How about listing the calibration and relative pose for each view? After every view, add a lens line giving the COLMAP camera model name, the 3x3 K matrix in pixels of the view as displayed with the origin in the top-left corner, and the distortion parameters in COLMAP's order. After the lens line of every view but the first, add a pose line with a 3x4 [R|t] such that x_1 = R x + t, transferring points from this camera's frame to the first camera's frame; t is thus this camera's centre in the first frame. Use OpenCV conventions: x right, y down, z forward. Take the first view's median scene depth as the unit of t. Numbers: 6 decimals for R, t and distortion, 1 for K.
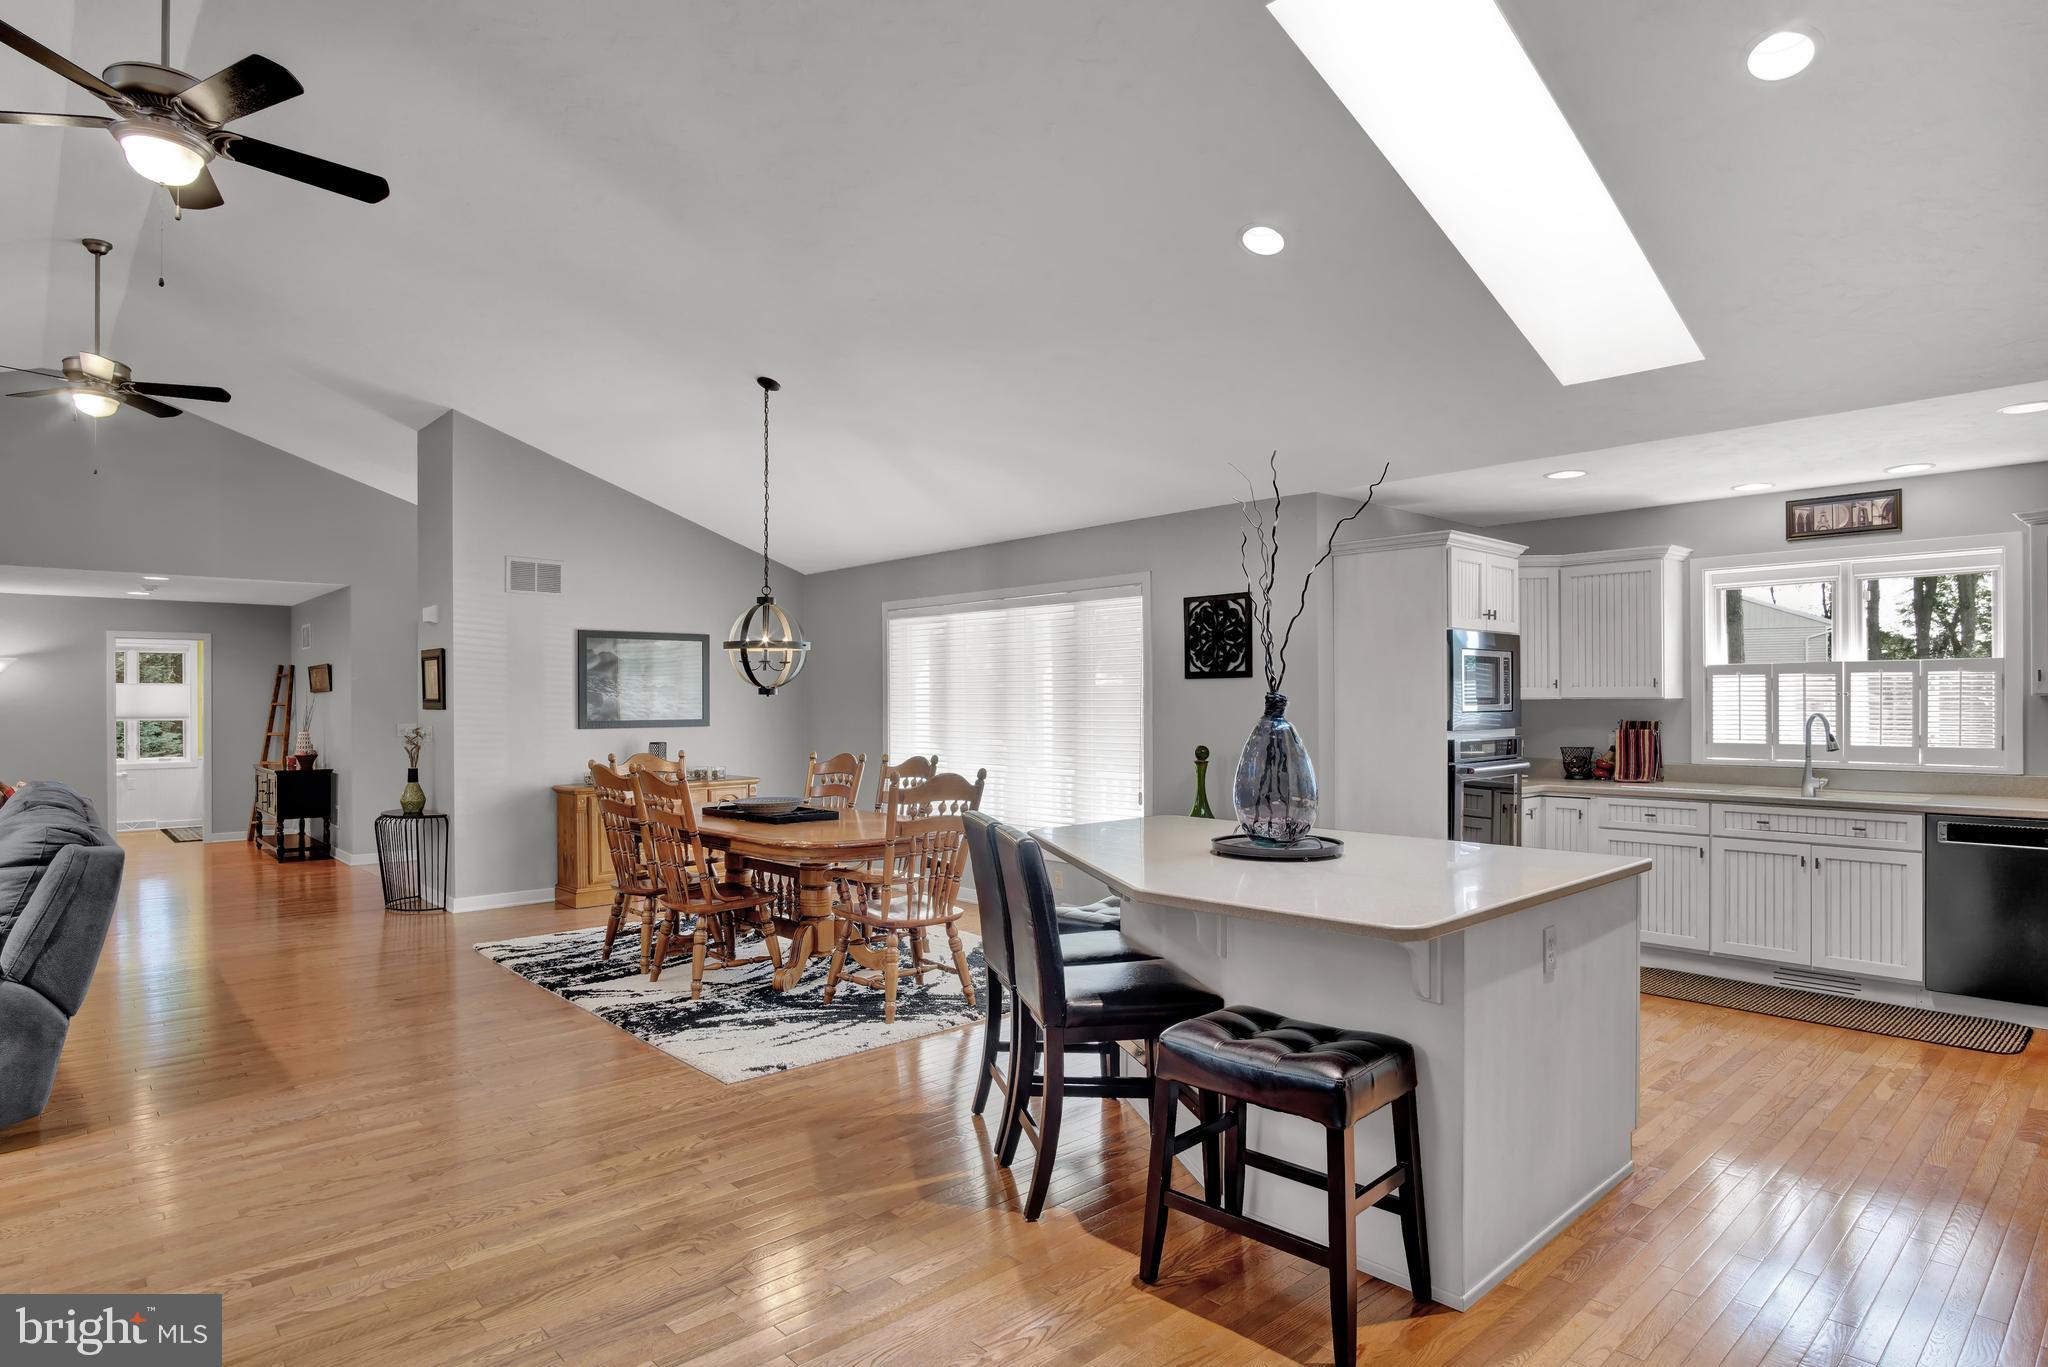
lens RADIAL K [[1113.4, 0, 1023.7], [0, 1113.4, 701.2], [0, 0, 1]] dist [-0.026804, -0.000006]
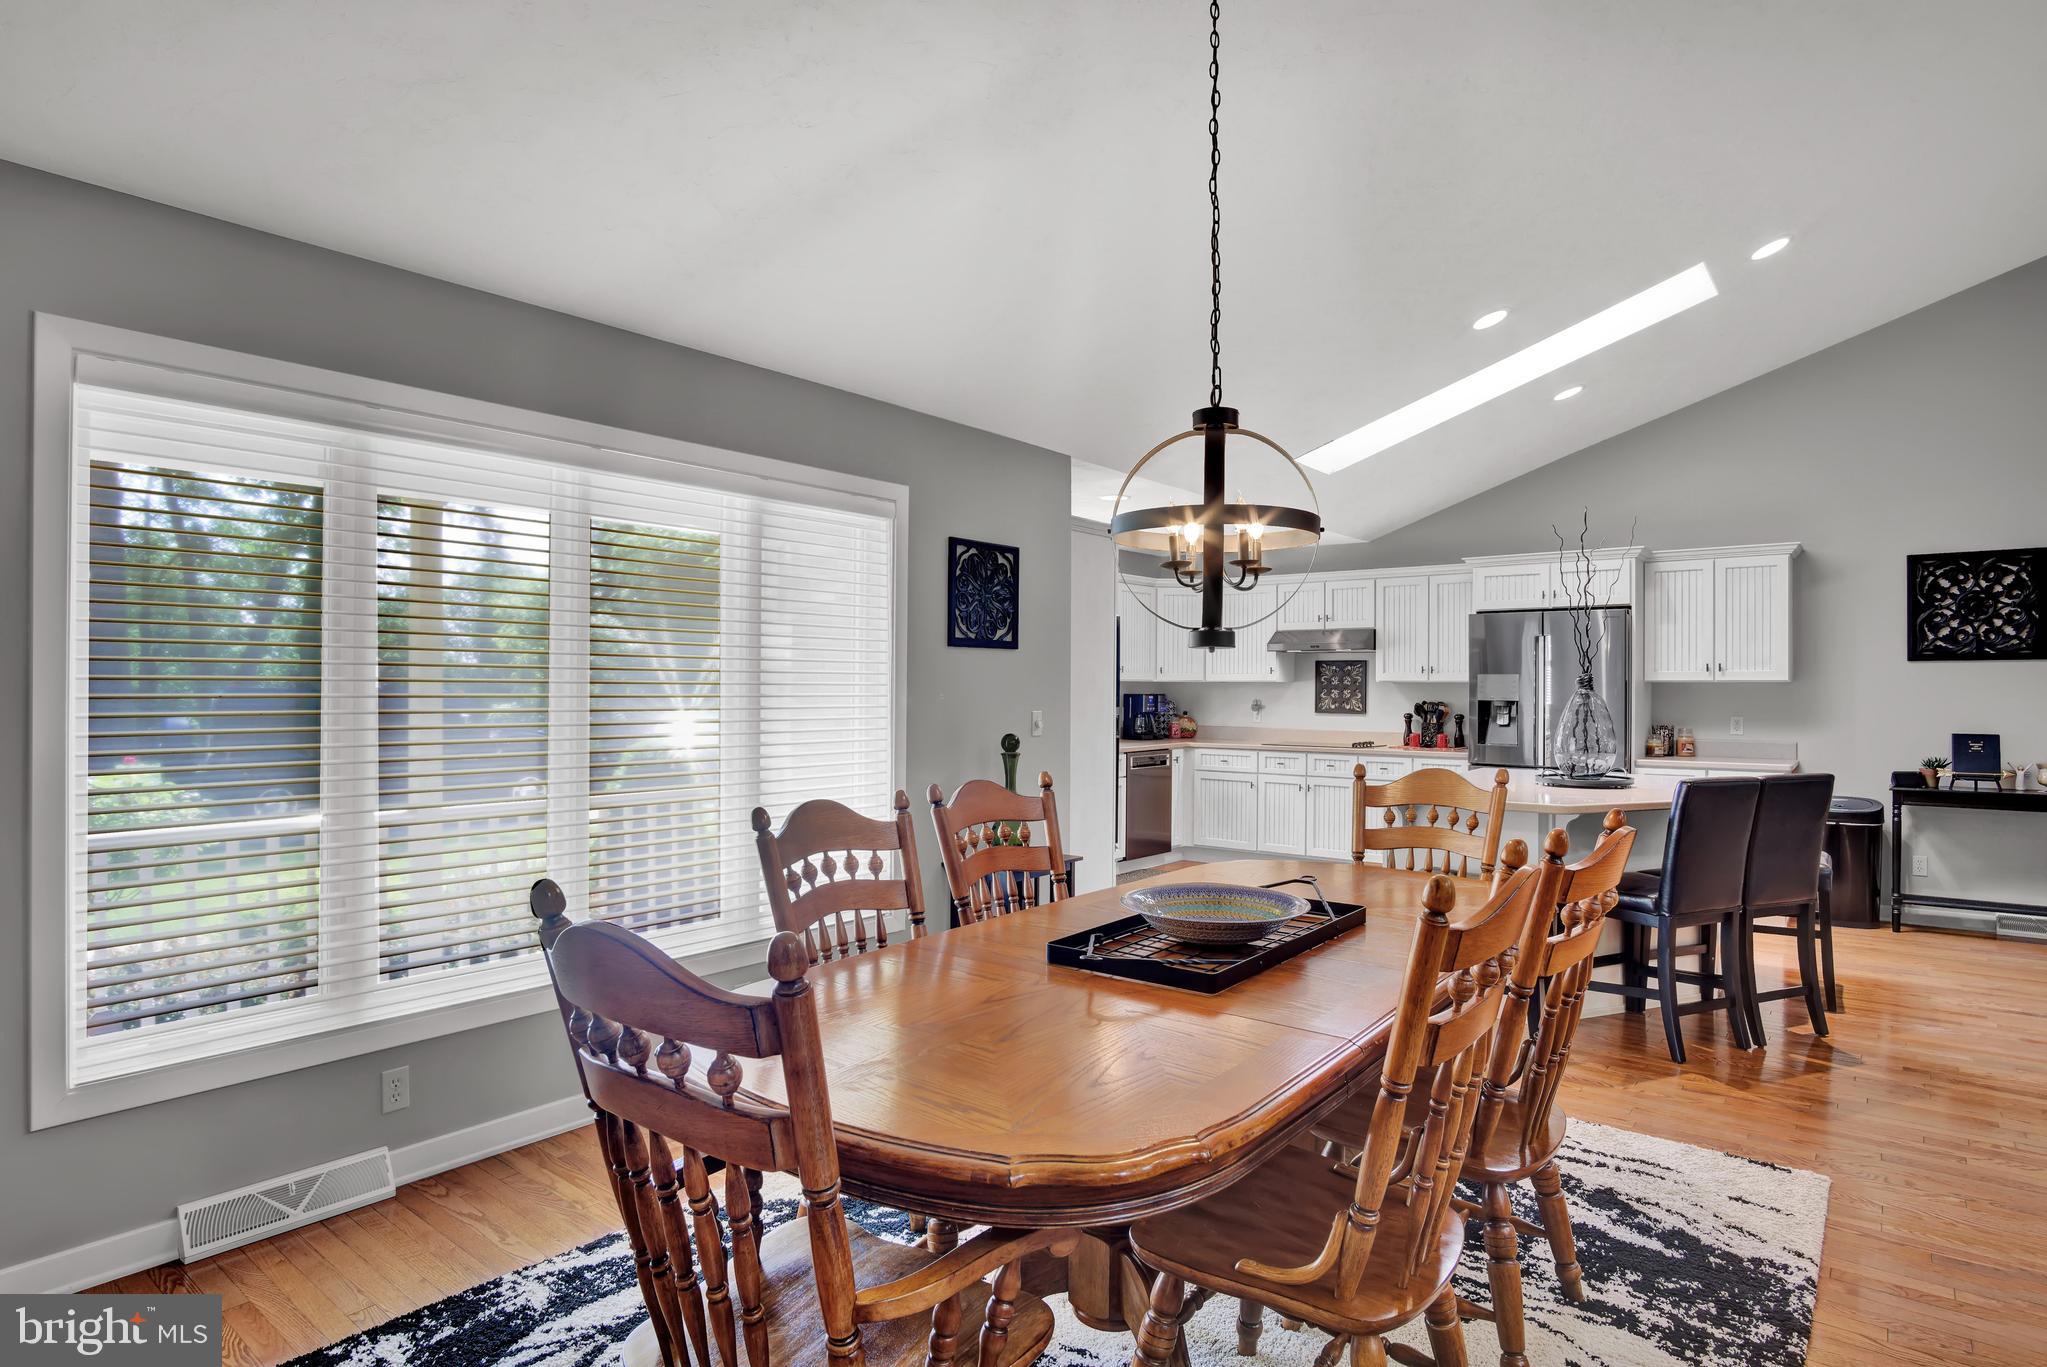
lens RADIAL K [[1105.3, 0, 1049.7], [0, 1105.3, 680.7], [0, 0, 1]] dist [-0.005396, -0.000334]
pose [[-0.172672, 0.010052, 0.984928, -0.676086], [-0.004065, 0.999932, -0.010918, 0.011901], [-0.984971, -0.005888, -0.172620, 1.220077]]
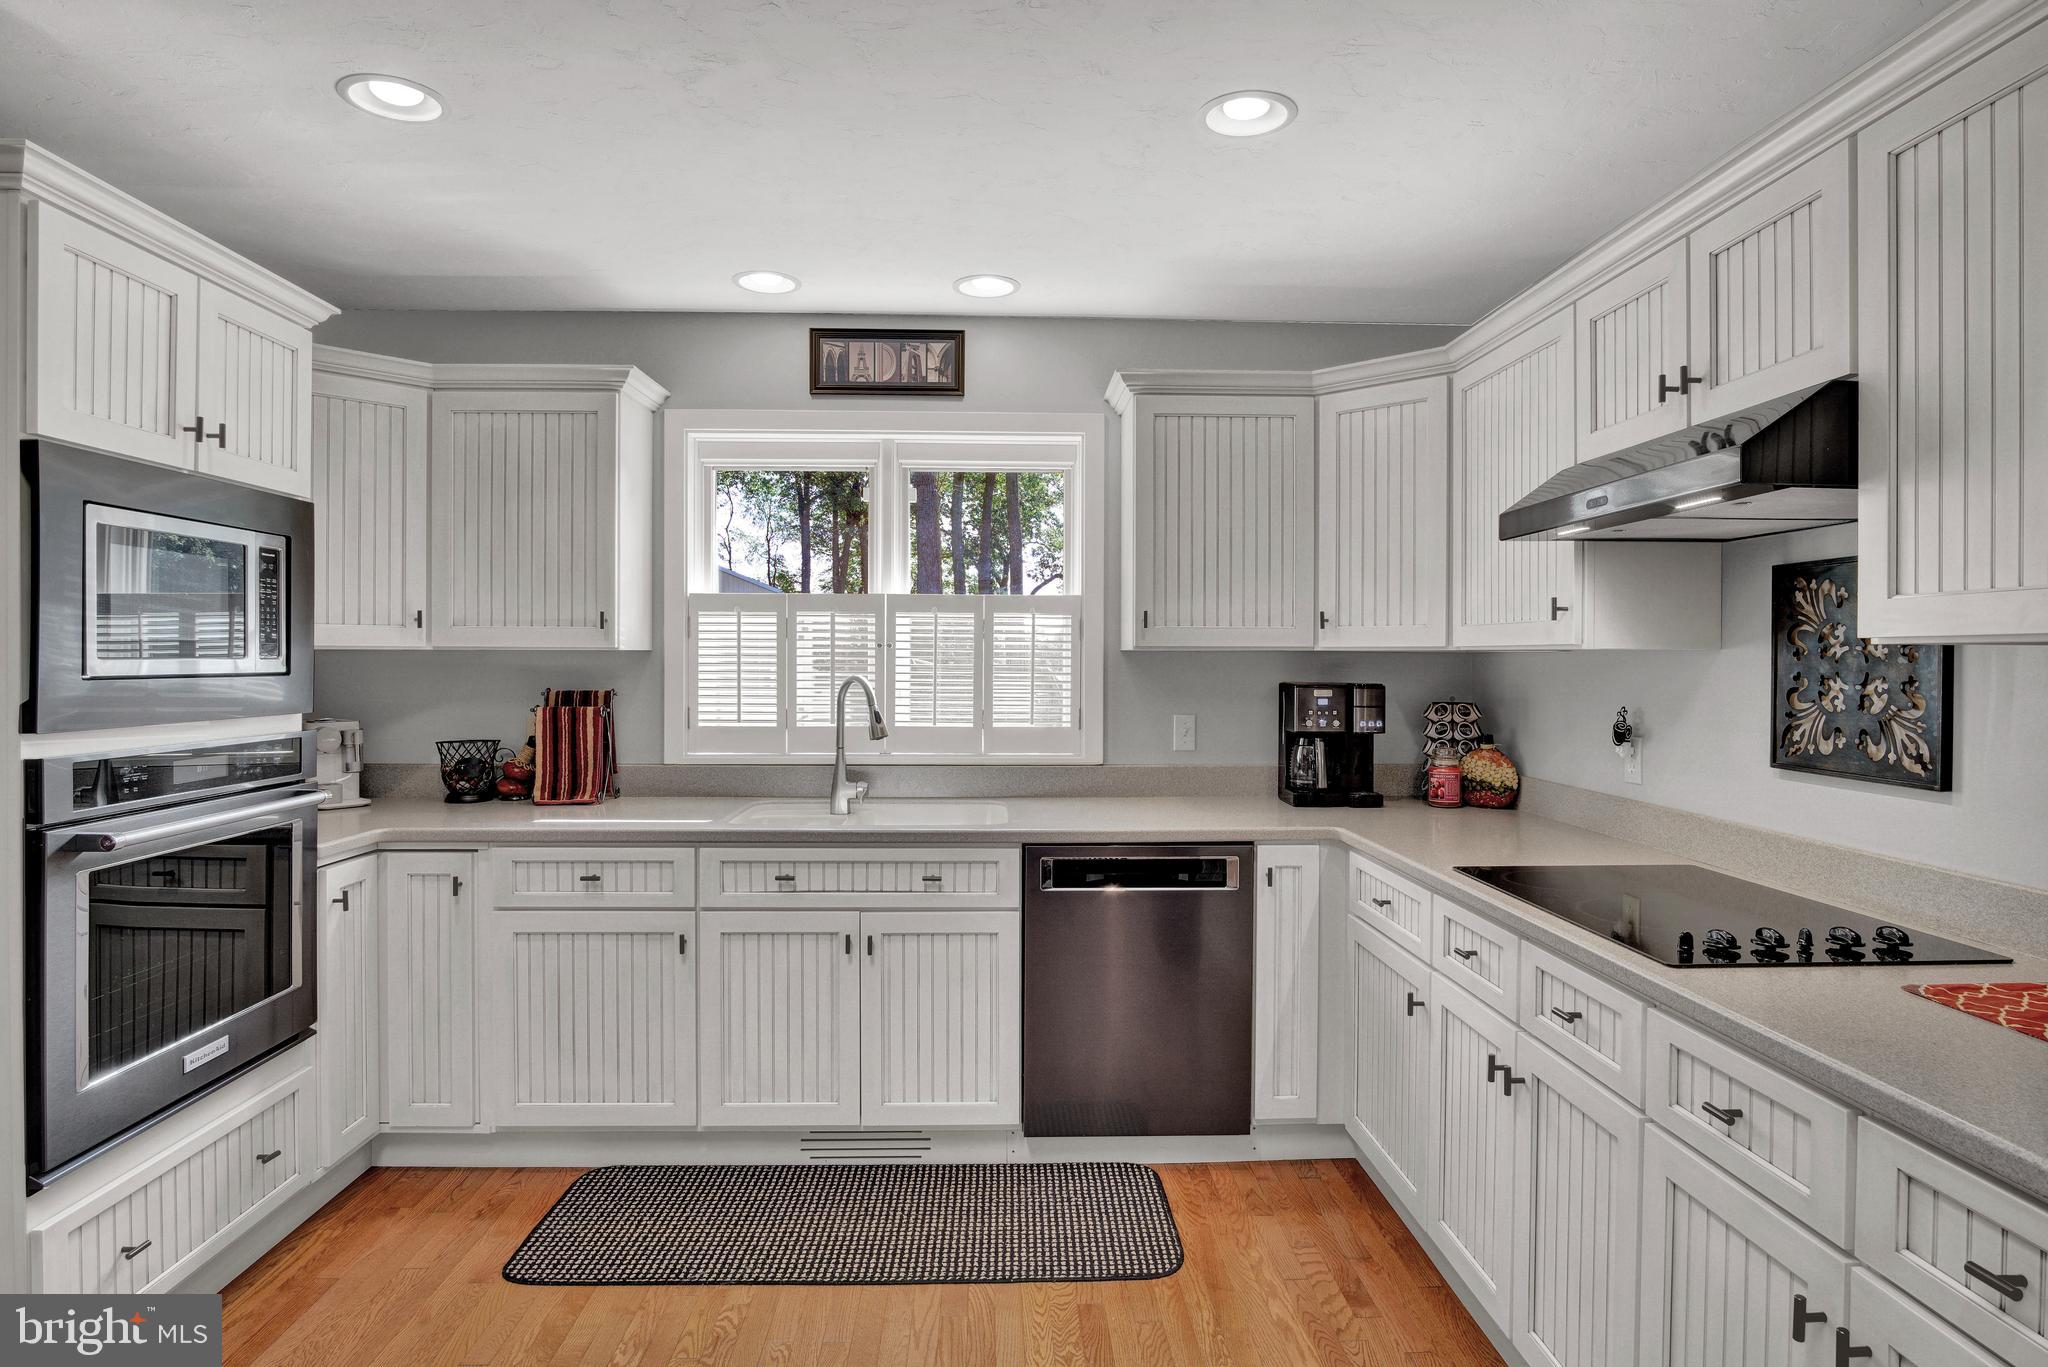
lens RADIAL K [[1110.5, 0, 1027.8], [0, 1110.5, 674.9], [0, 0, 1]] dist [-0.022336, 0.001571]
pose [[0.652462, -0.003915, 0.757811, 0.318222], [-0.007458, 0.999905, 0.011587, 0.002122], [-0.757785, -0.013212, 0.652371, 0.523794]]
